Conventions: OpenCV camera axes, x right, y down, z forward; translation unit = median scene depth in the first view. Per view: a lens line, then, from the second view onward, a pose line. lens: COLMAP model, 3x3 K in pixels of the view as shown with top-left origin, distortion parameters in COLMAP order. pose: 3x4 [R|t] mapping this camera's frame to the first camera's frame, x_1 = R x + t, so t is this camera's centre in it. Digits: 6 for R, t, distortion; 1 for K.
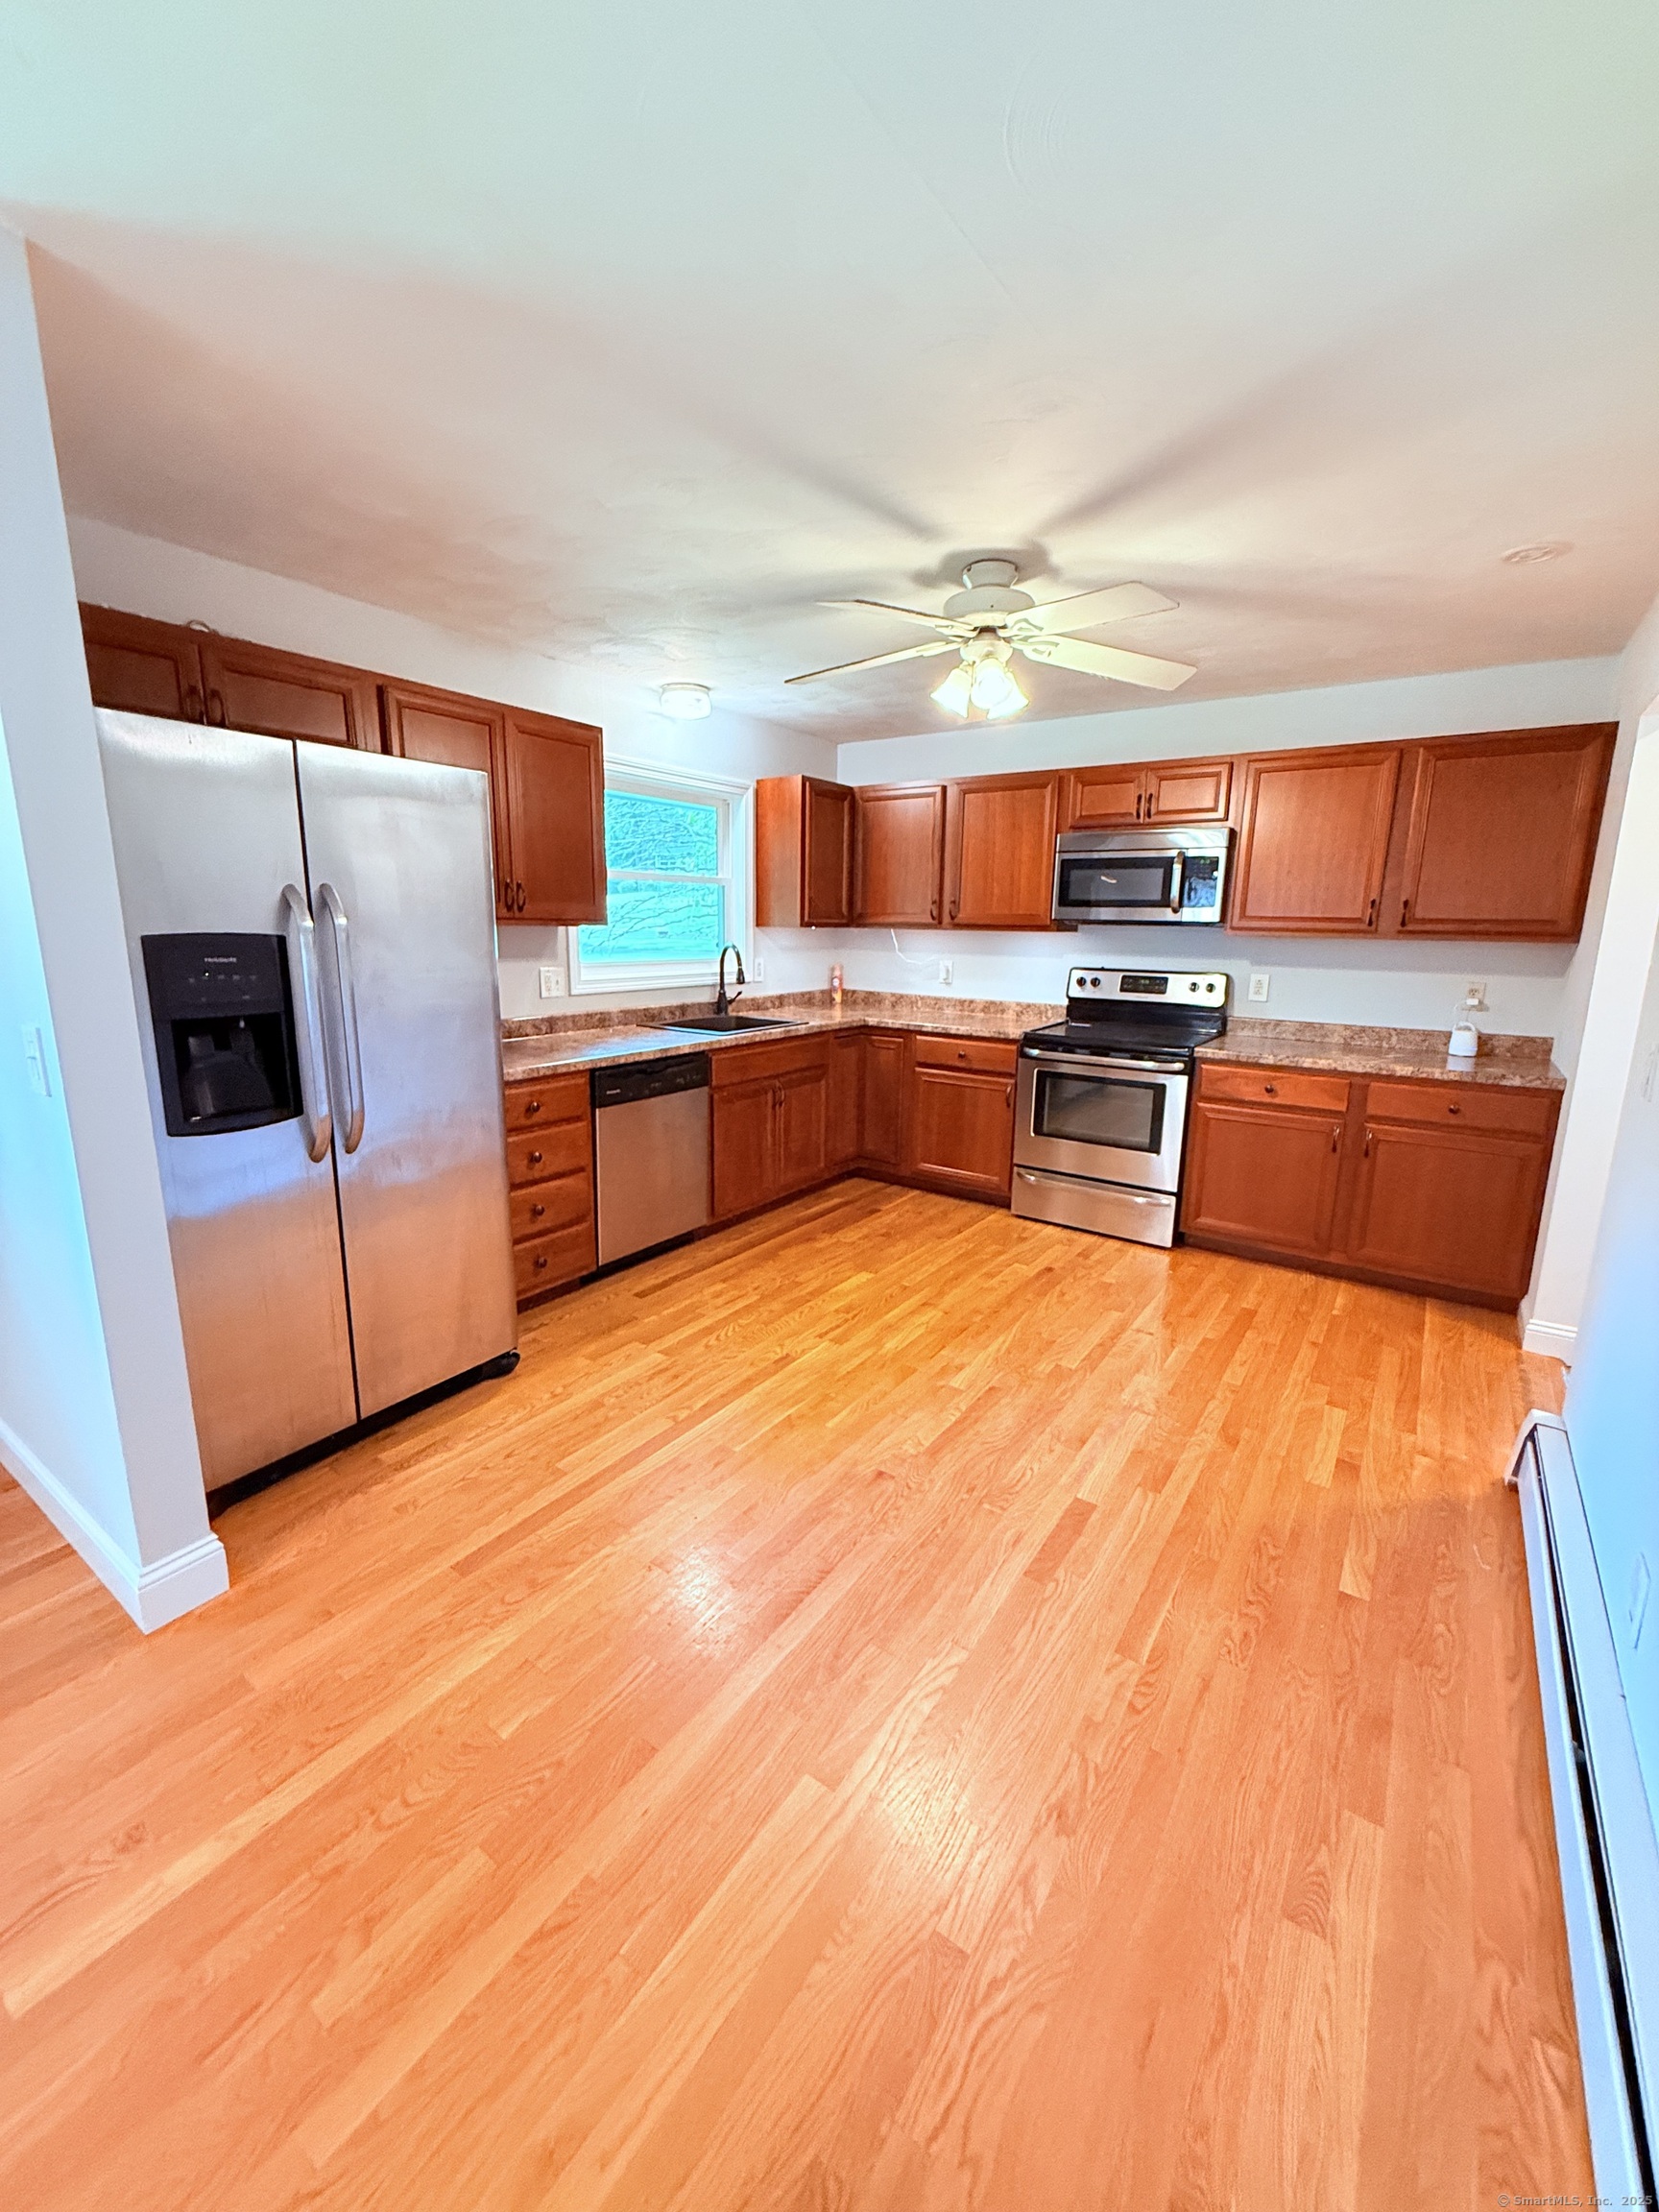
lens RADIAL K [[880.1, 0, 832.3], [0, 880.1, 1098.9], [0, 0, 1]] dist [-0.001760, 0.000565]
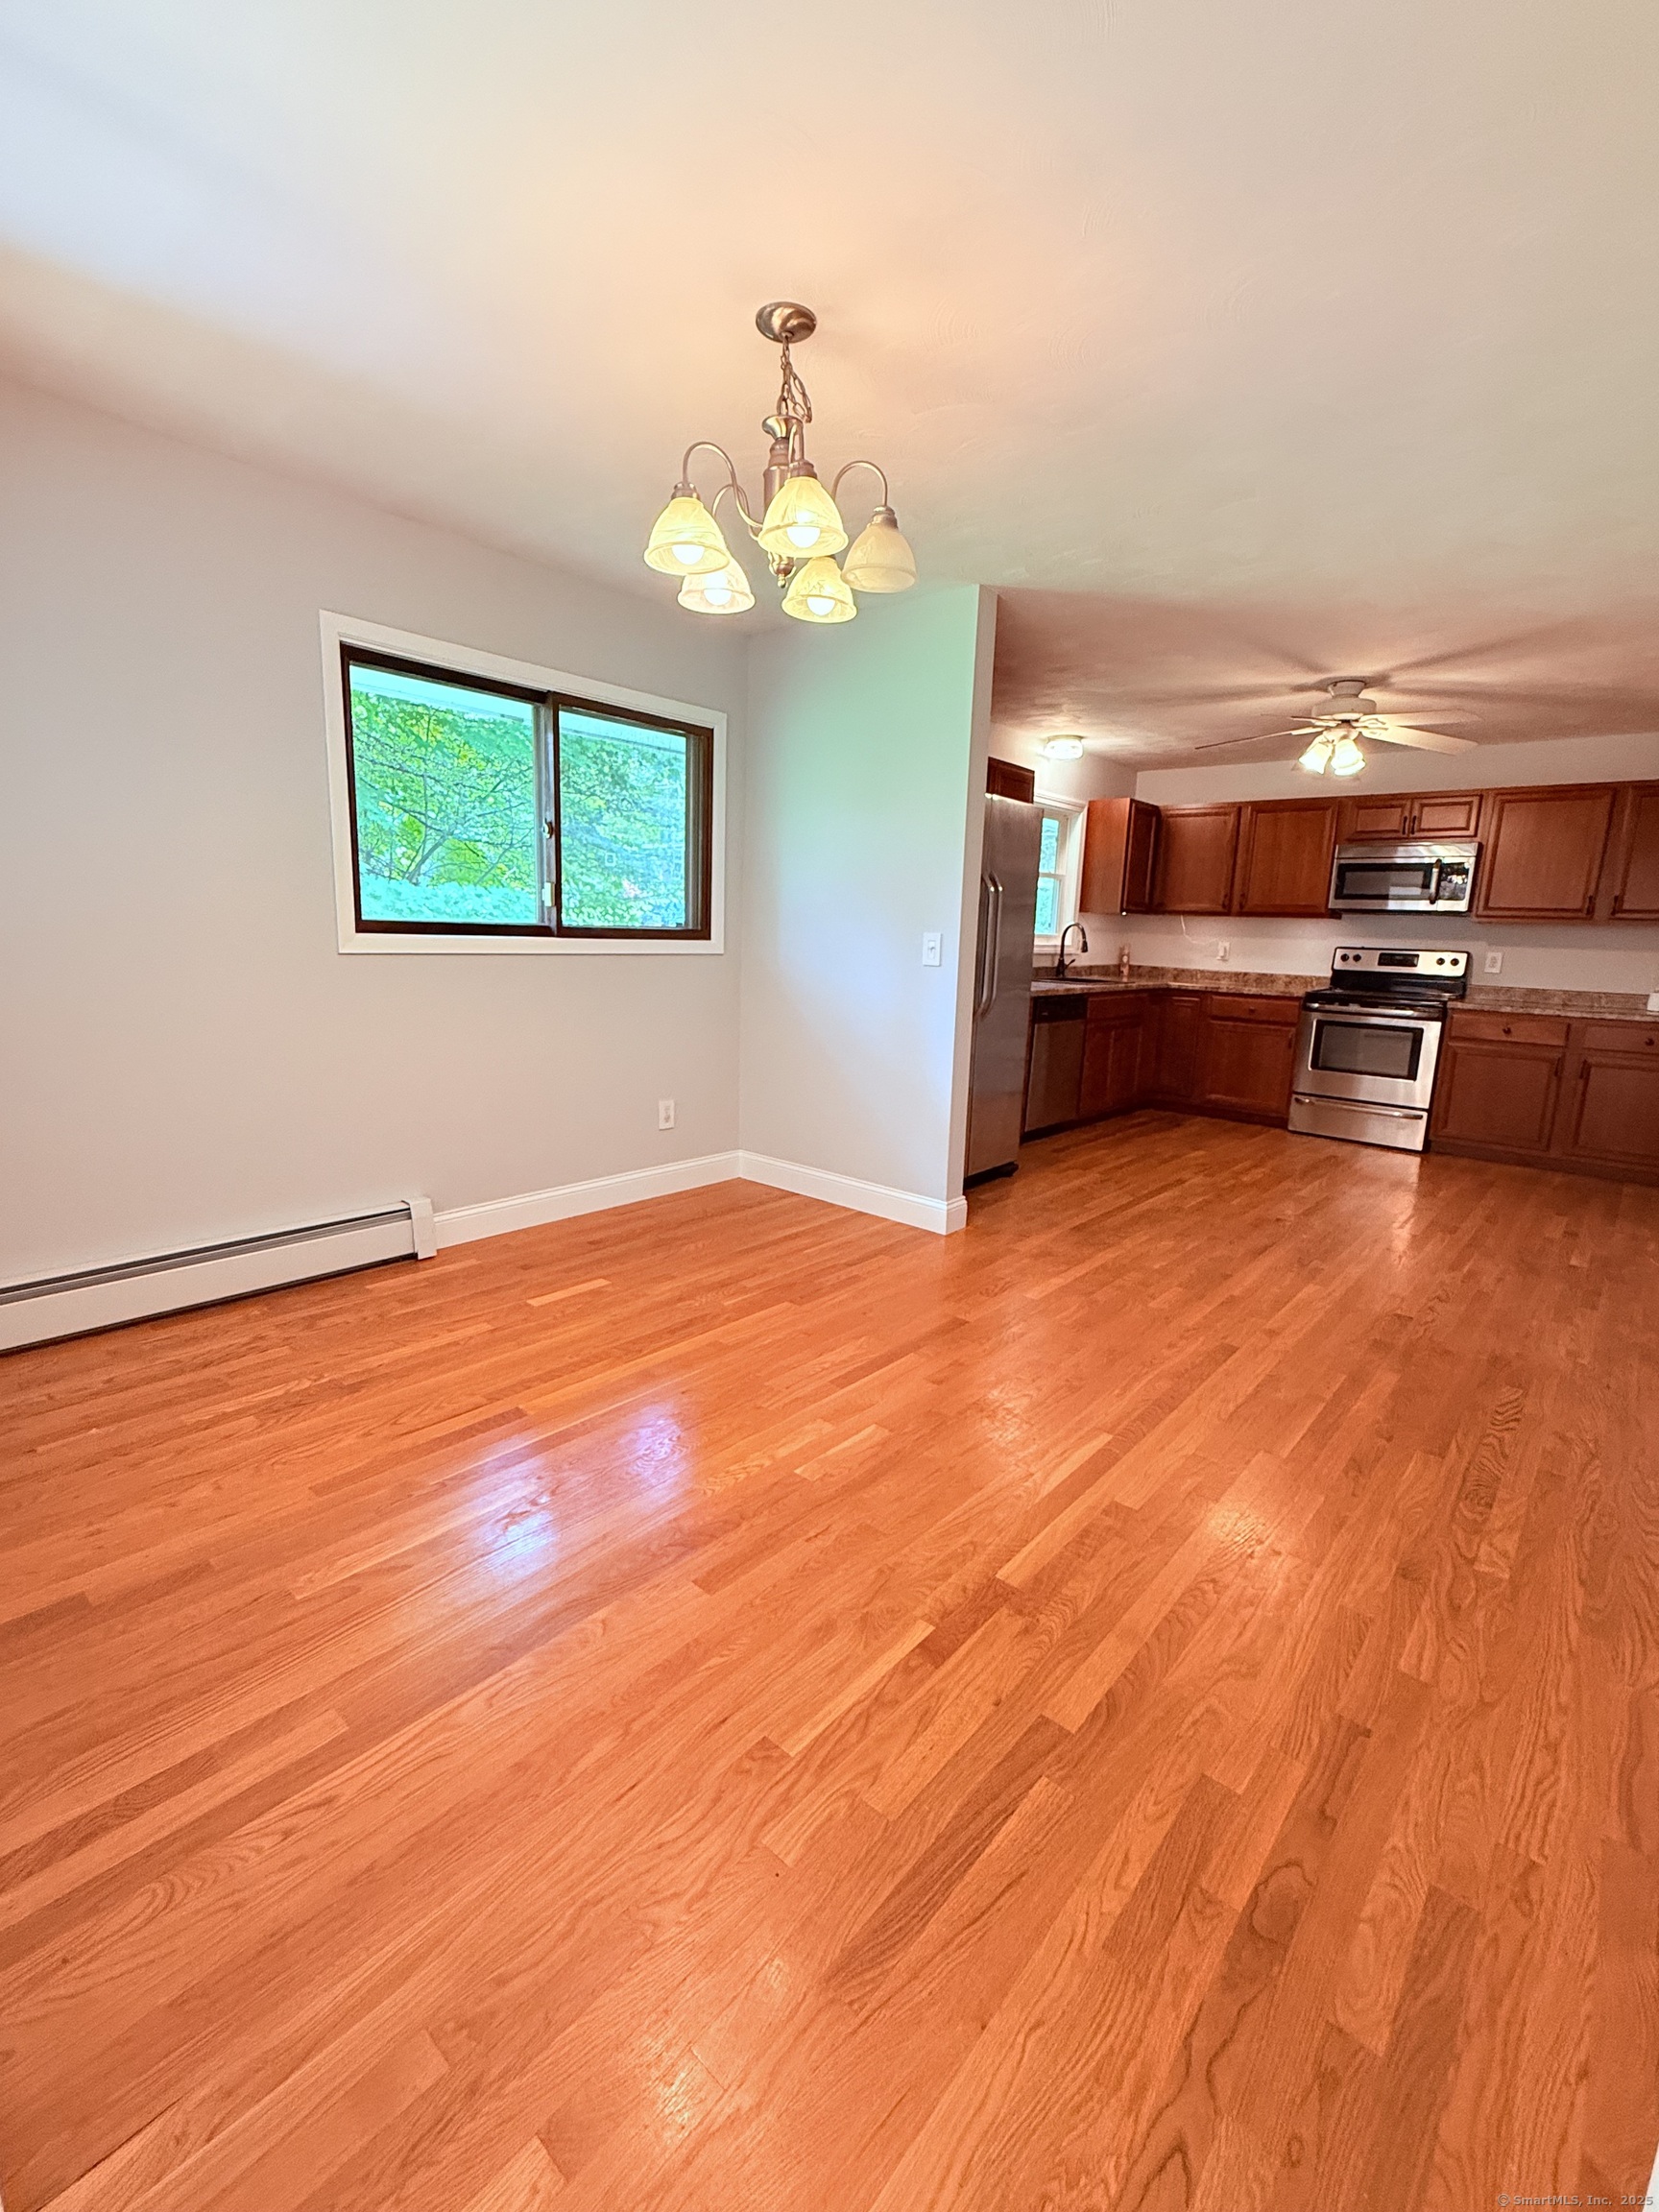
lens RADIAL K [[960.6, 0, 832.7], [0, 960.6, 1104.0], [0, 0, 1]] dist [-0.002146, 0.001378]
pose [[0.994372, 0.038006, -0.098893, -0.382581], [-0.039798, 0.999076, -0.016210, 0.161836], [0.098186, 0.020054, 0.994966, -0.573321]]
